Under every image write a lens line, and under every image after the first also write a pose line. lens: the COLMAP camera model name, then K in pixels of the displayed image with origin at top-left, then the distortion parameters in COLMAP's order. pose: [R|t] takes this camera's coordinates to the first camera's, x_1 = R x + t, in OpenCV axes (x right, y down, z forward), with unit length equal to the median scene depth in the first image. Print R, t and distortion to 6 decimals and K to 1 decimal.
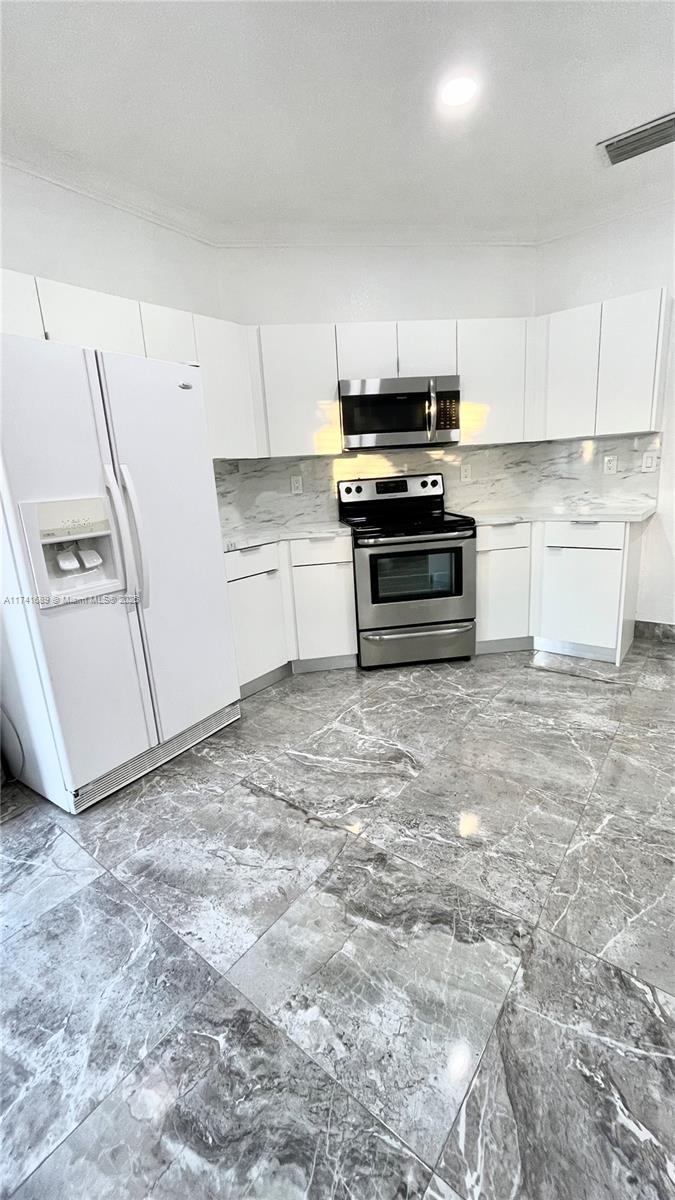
lens RADIAL K [[473.6, 0, 331.6], [0, 473.6, 630.2], [0, 0, 1]] dist [0.002350, 0.000454]
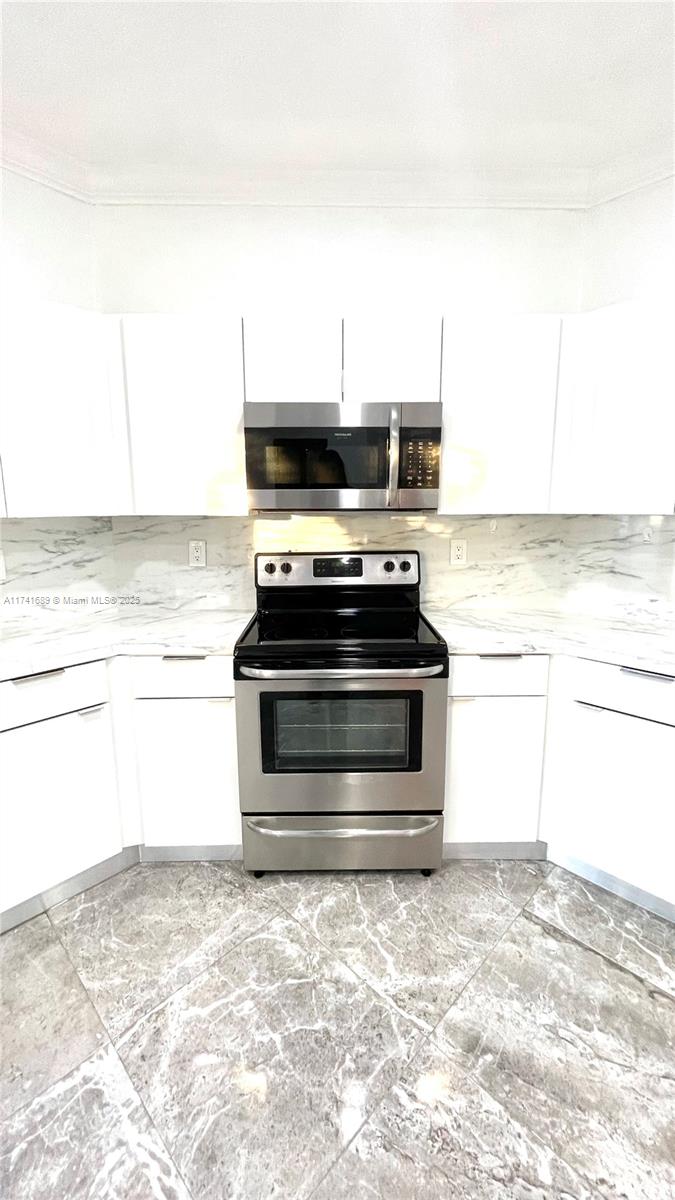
lens RADIAL K [[478.1, 0, 336.1], [0, 478.1, 628.5], [0, 0, 1]] dist [-0.000744, -0.000156]
pose [[0.993094, 0.079788, -0.086009, 0.201495], [-0.084835, 0.994779, -0.056719, -0.196521], [0.081035, 0.063624, 0.994679, 0.383842]]
